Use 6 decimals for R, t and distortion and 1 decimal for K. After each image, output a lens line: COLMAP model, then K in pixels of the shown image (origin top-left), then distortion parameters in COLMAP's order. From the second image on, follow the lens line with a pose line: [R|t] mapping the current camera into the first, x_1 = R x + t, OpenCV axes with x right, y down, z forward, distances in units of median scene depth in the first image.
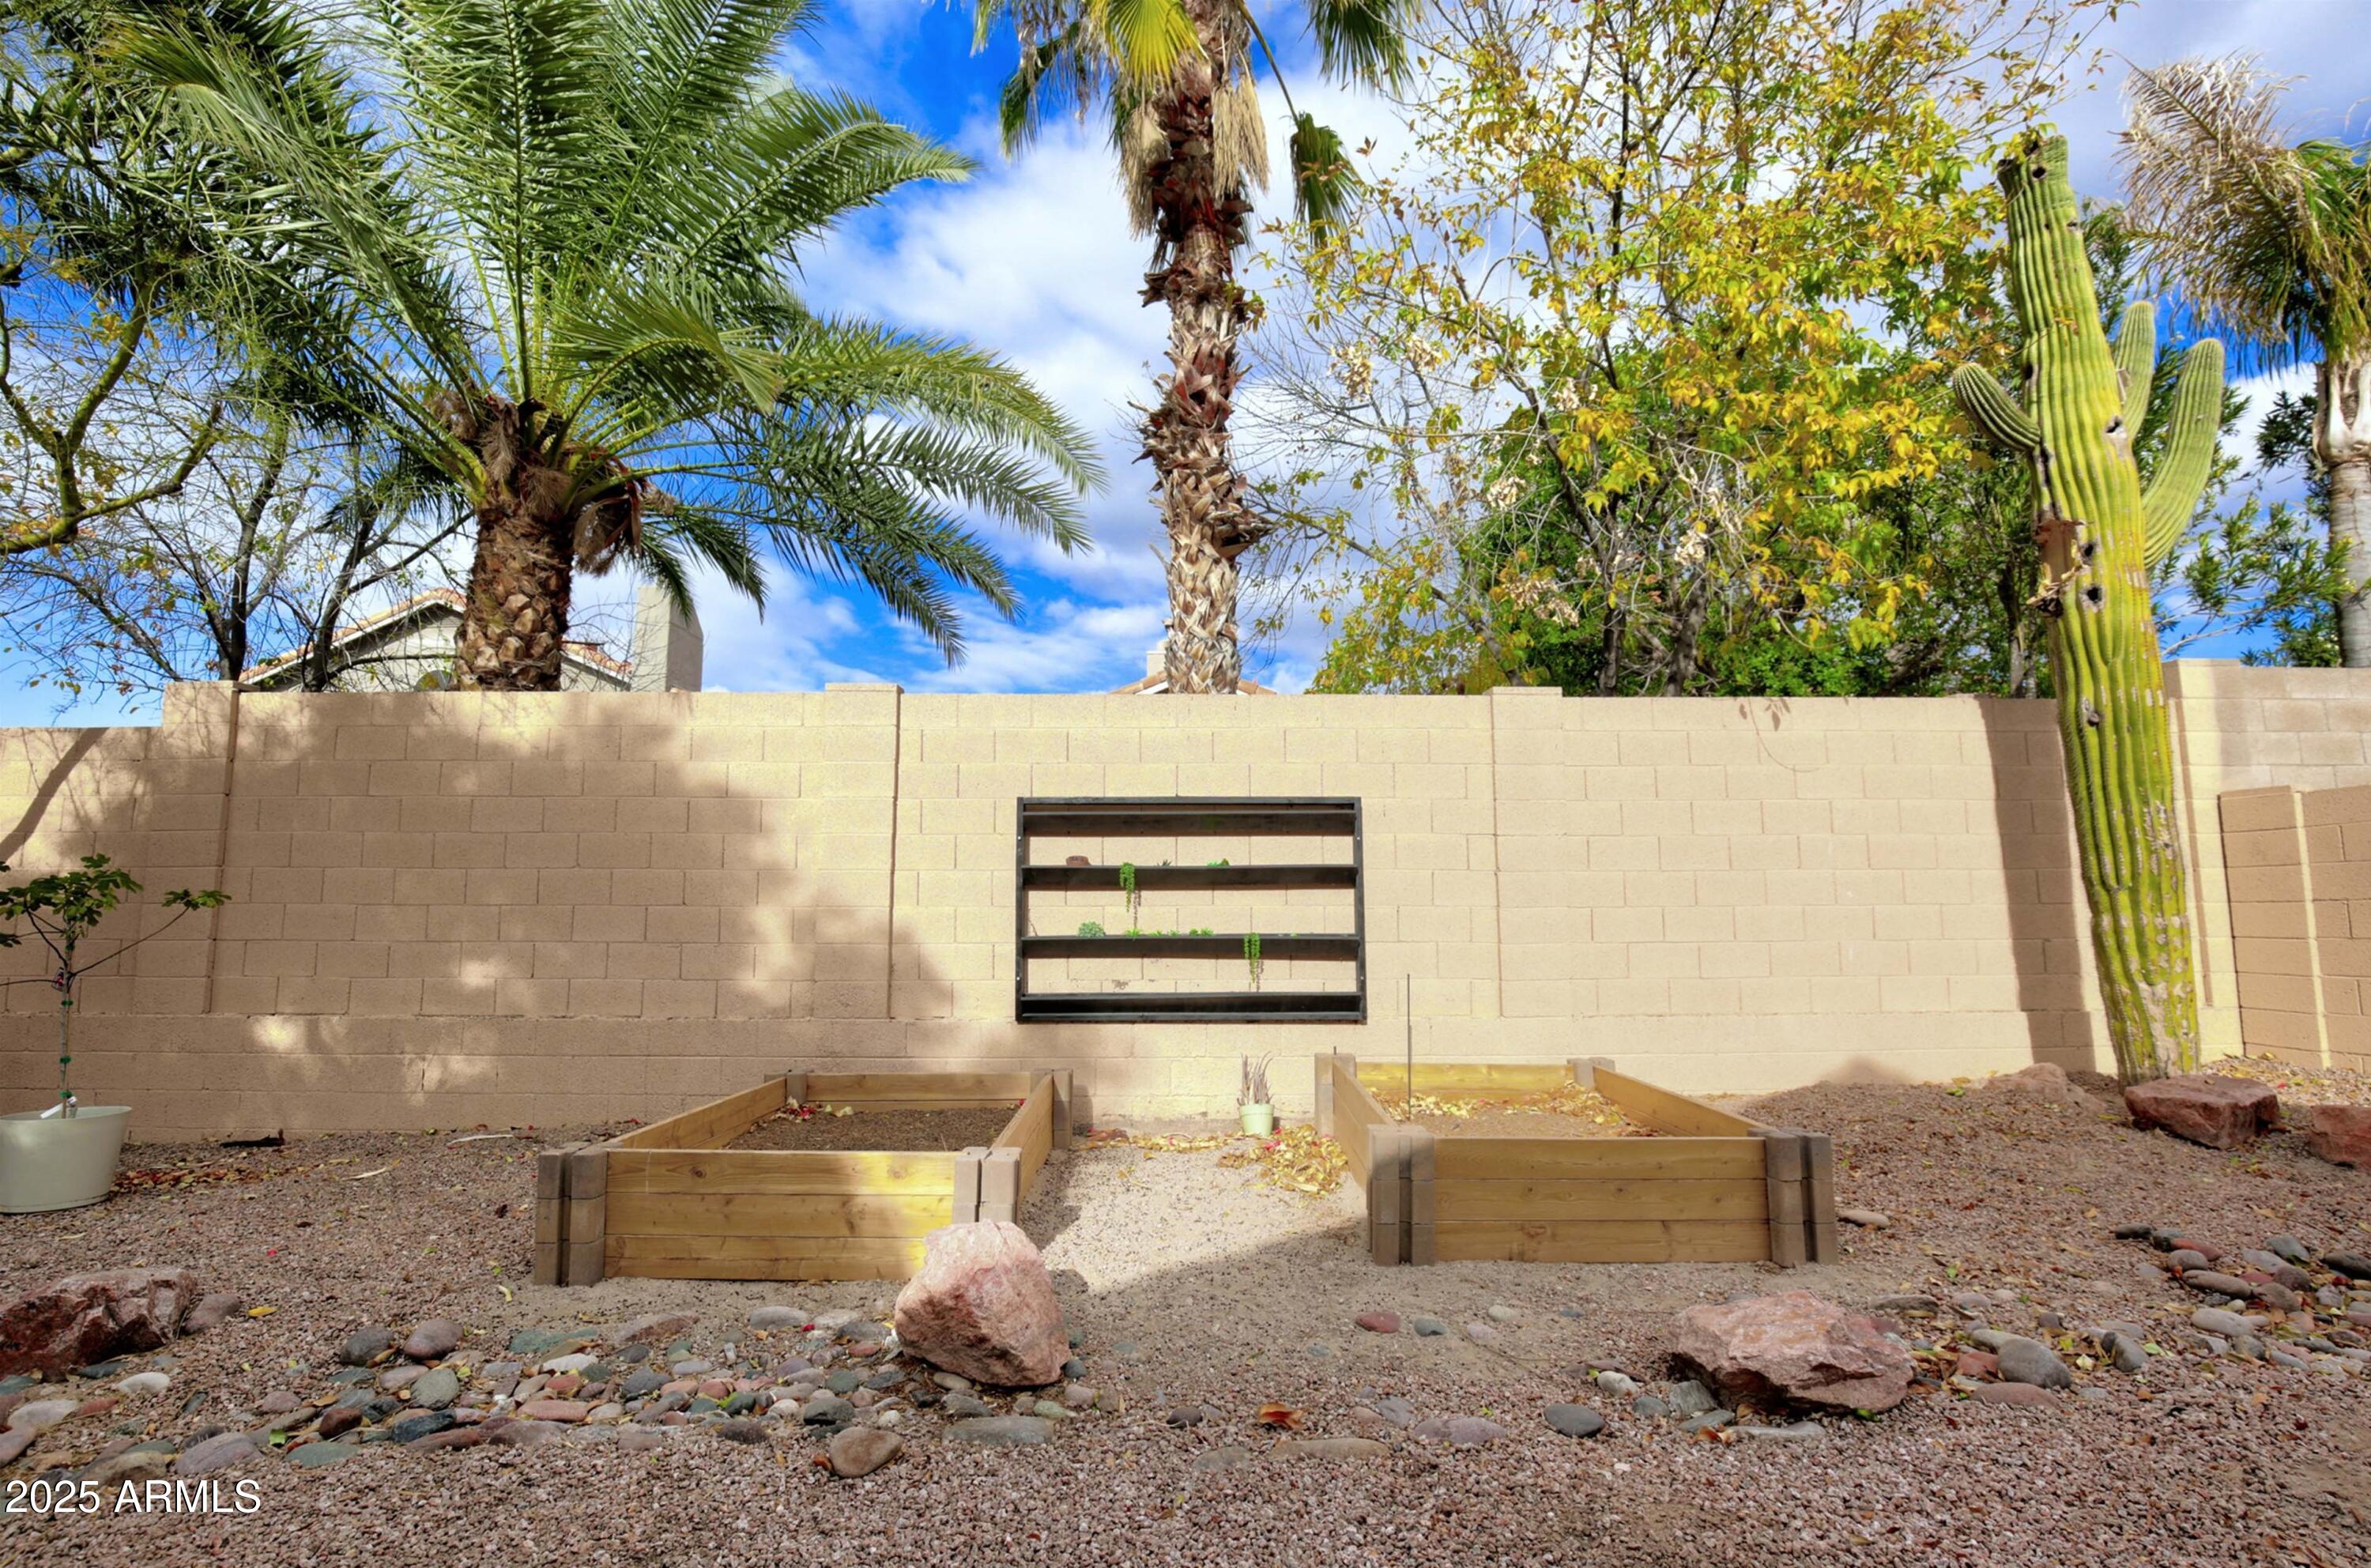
lens RADIAL K [[1092.7, 0, 1185.5], [0, 1092.7, 784.0], [0, 0, 1]] dist [-0.024862, 0.001056]
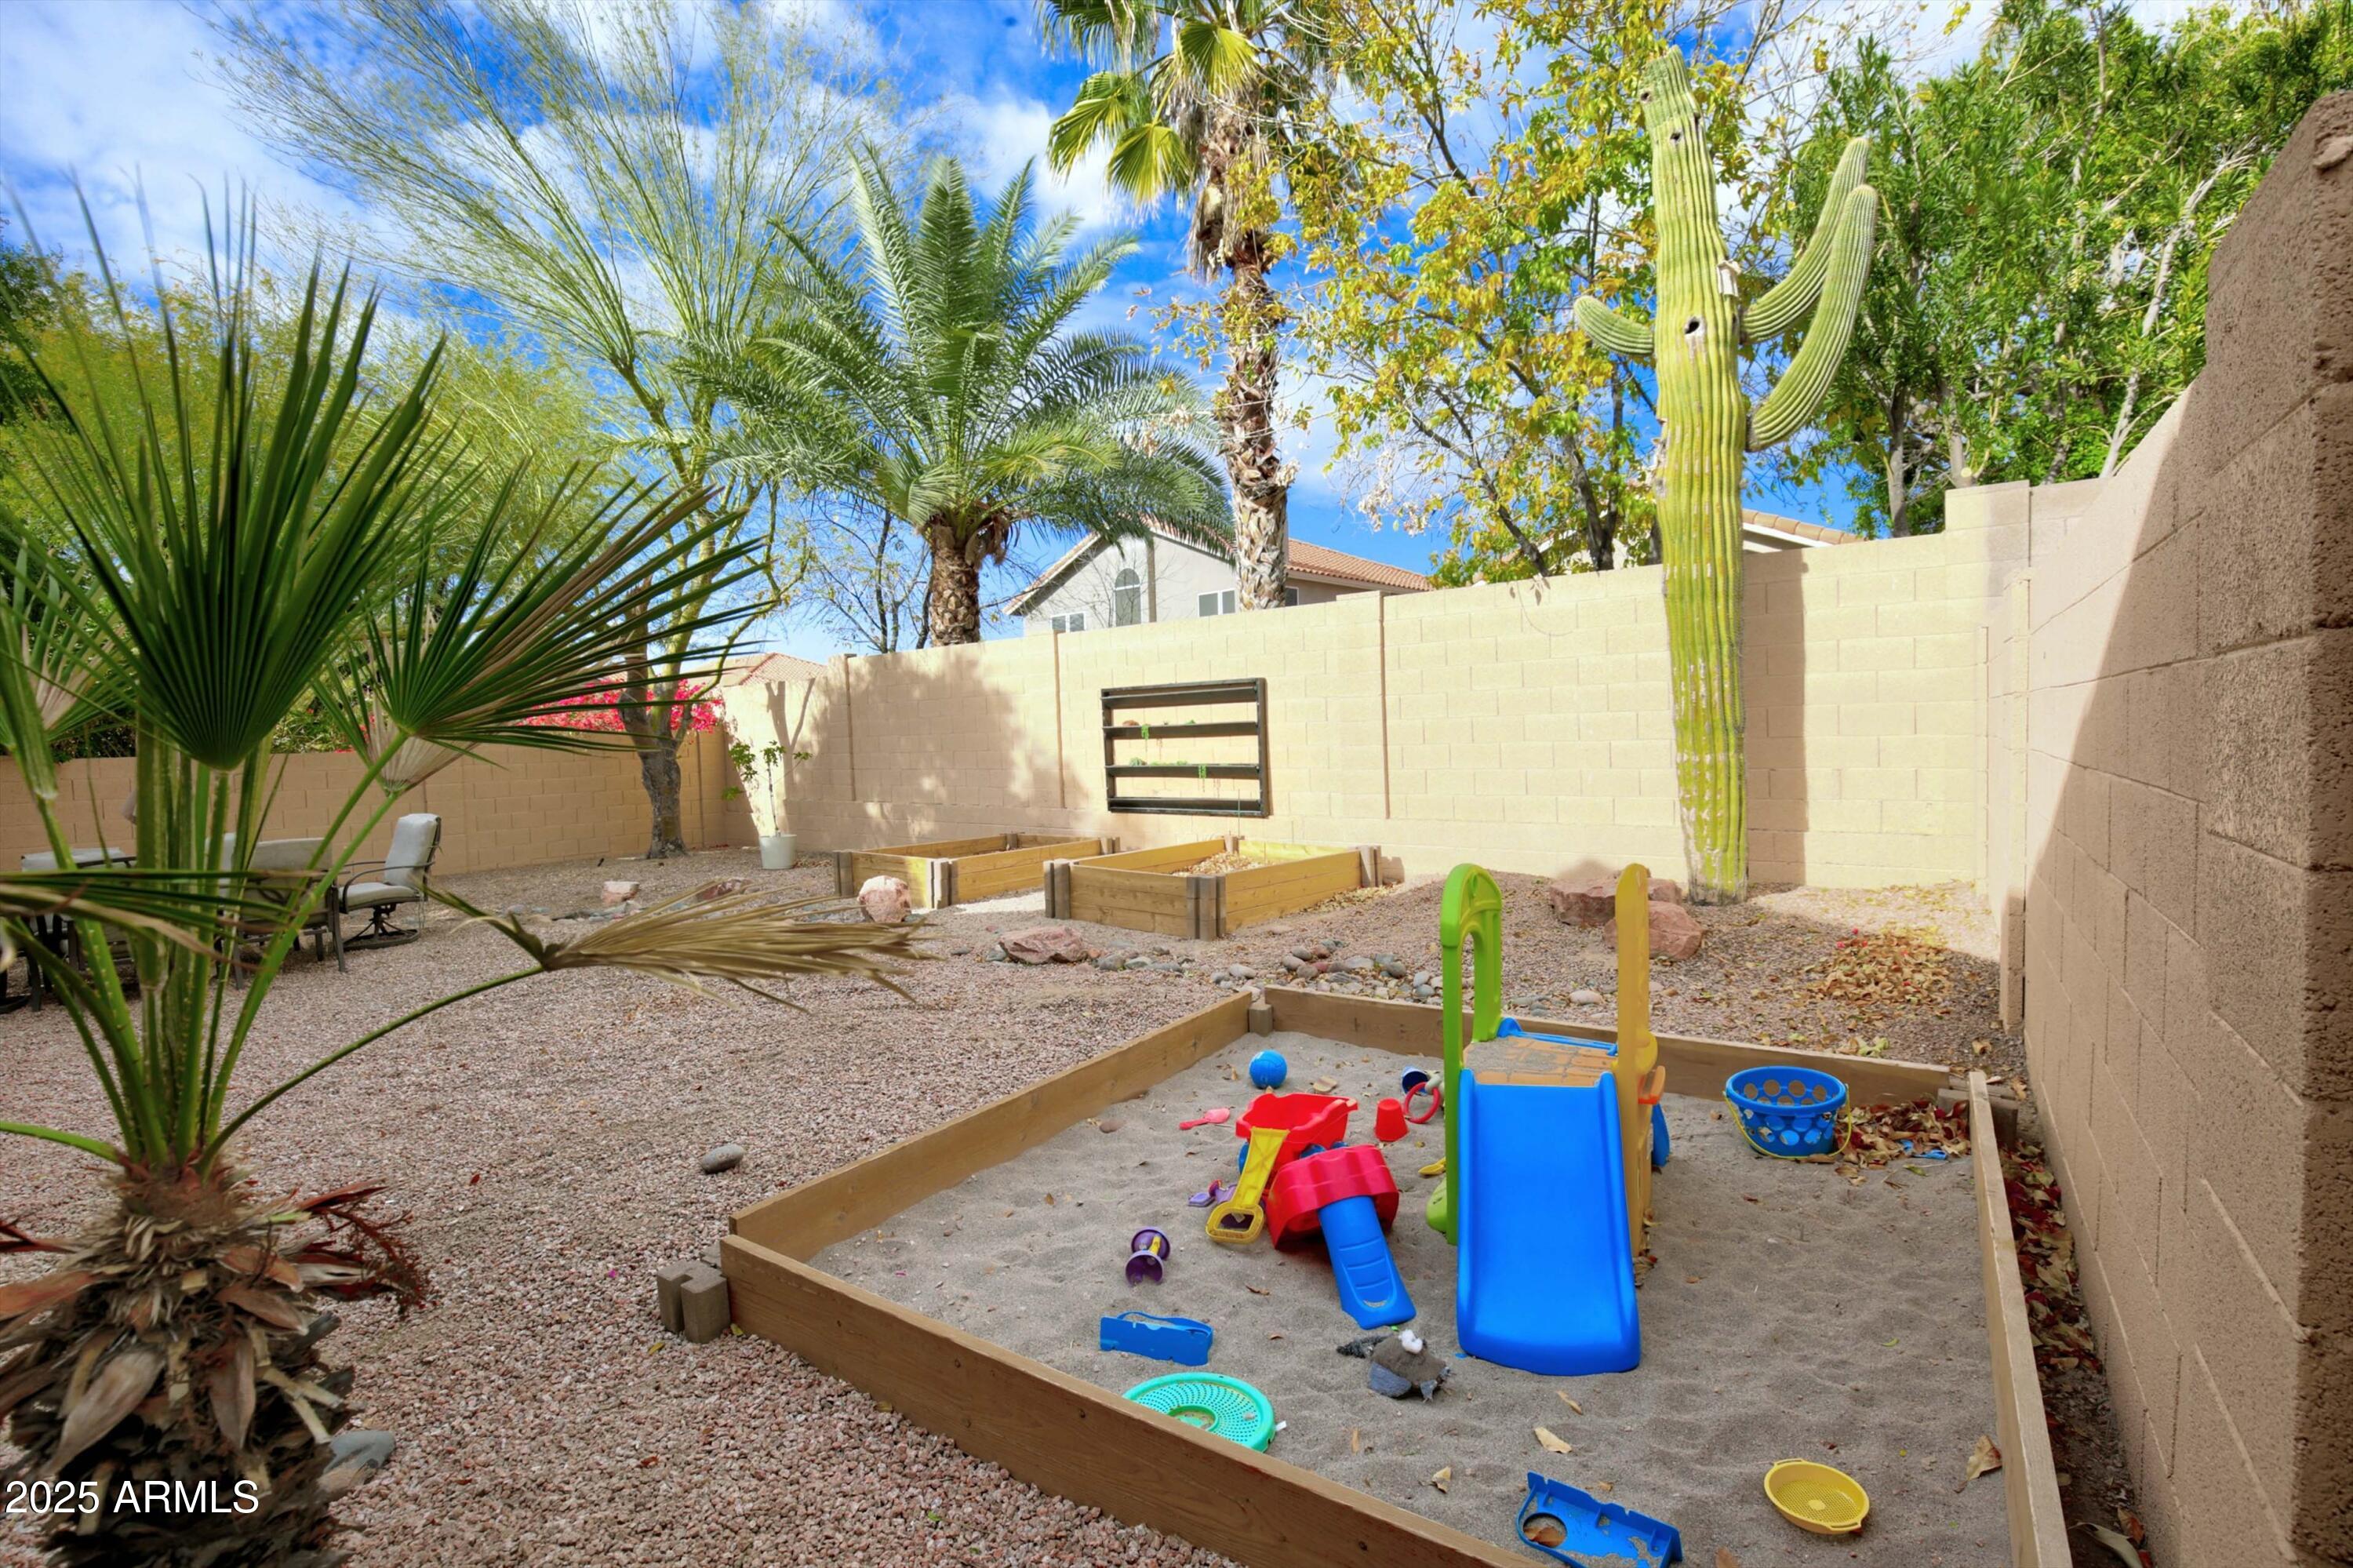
lens RADIAL K [[1073.4, 0, 1191.6], [0, 1073.4, 787.7], [0, 0, 1]] dist [-0.047736, -0.000146]
pose [[0.766650, 0.012271, -0.641948, 1.087497], [0.106025, 0.983672, 0.145425, -0.067607], [0.633250, -0.179553, 0.752831, -0.258354]]
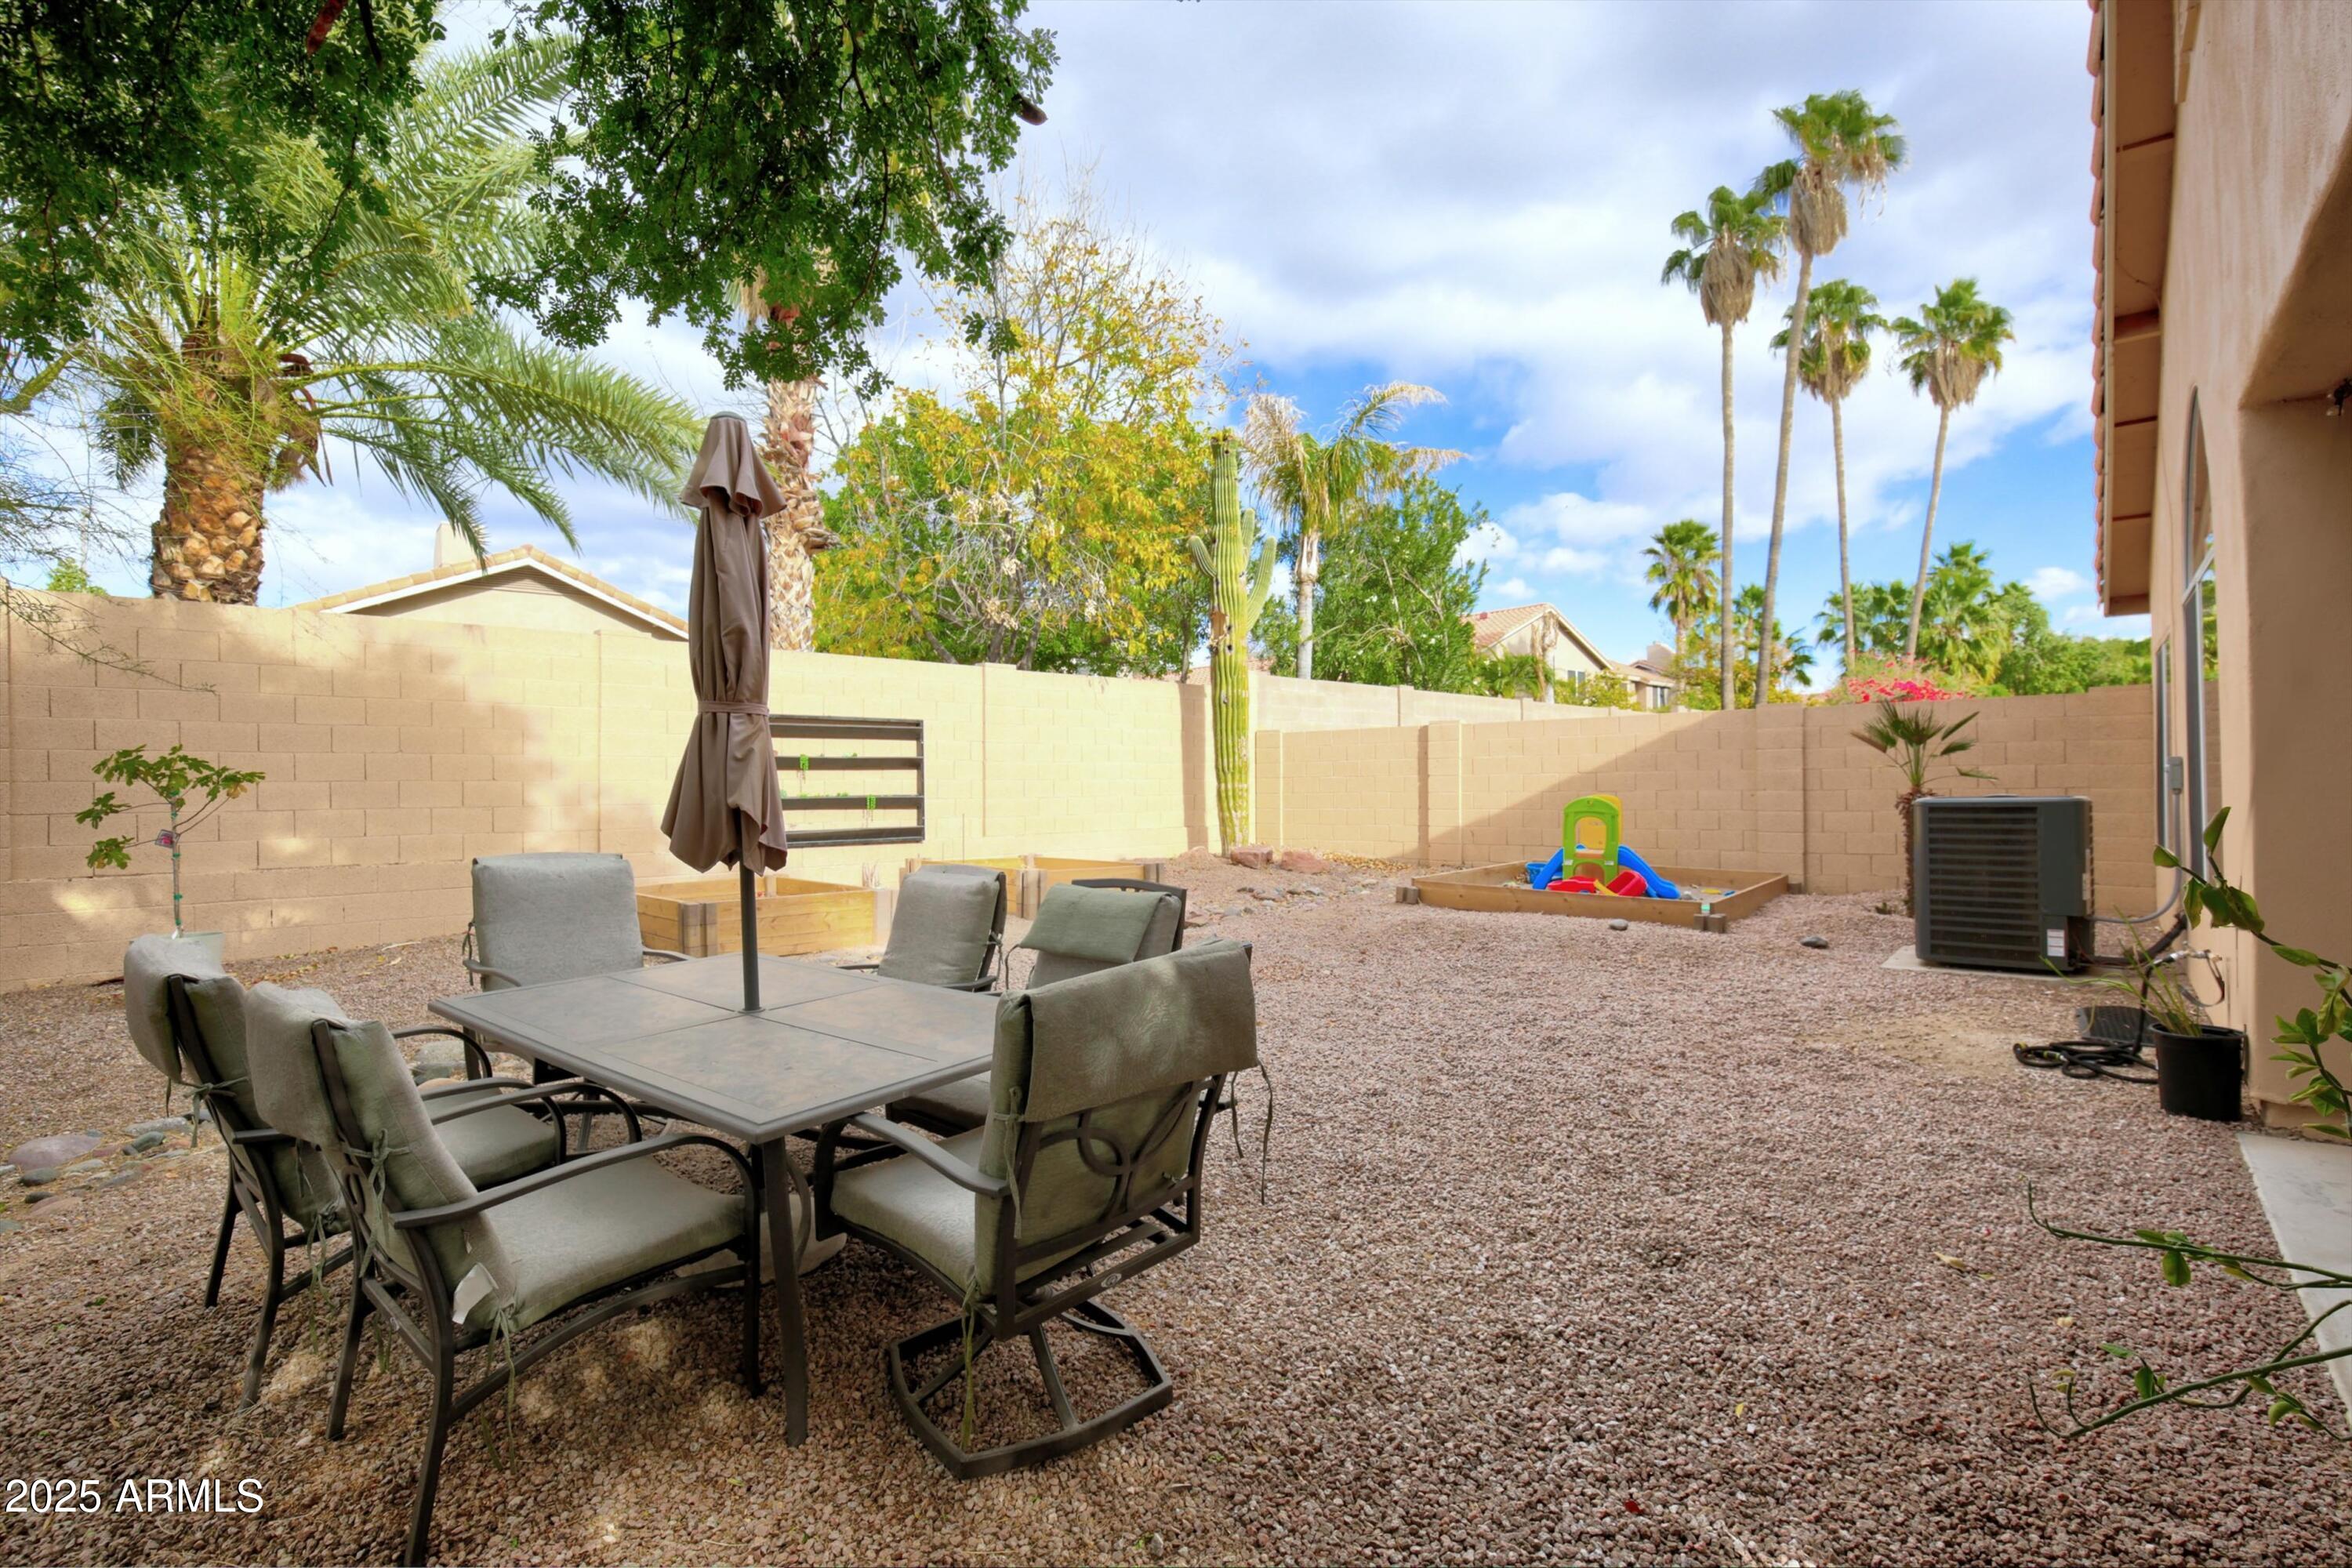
lens RADIAL K [[1078.6, 0, 1194.5], [0, 1078.6, 774.0], [0, 0, 1]] dist [-0.016000, -0.000079]
pose [[0.721490, 0.000040, 0.692425, -0.759446], [-0.070591, 0.994794, 0.073497, -0.061698], [-0.688817, -0.101906, 0.717737, -0.603371]]
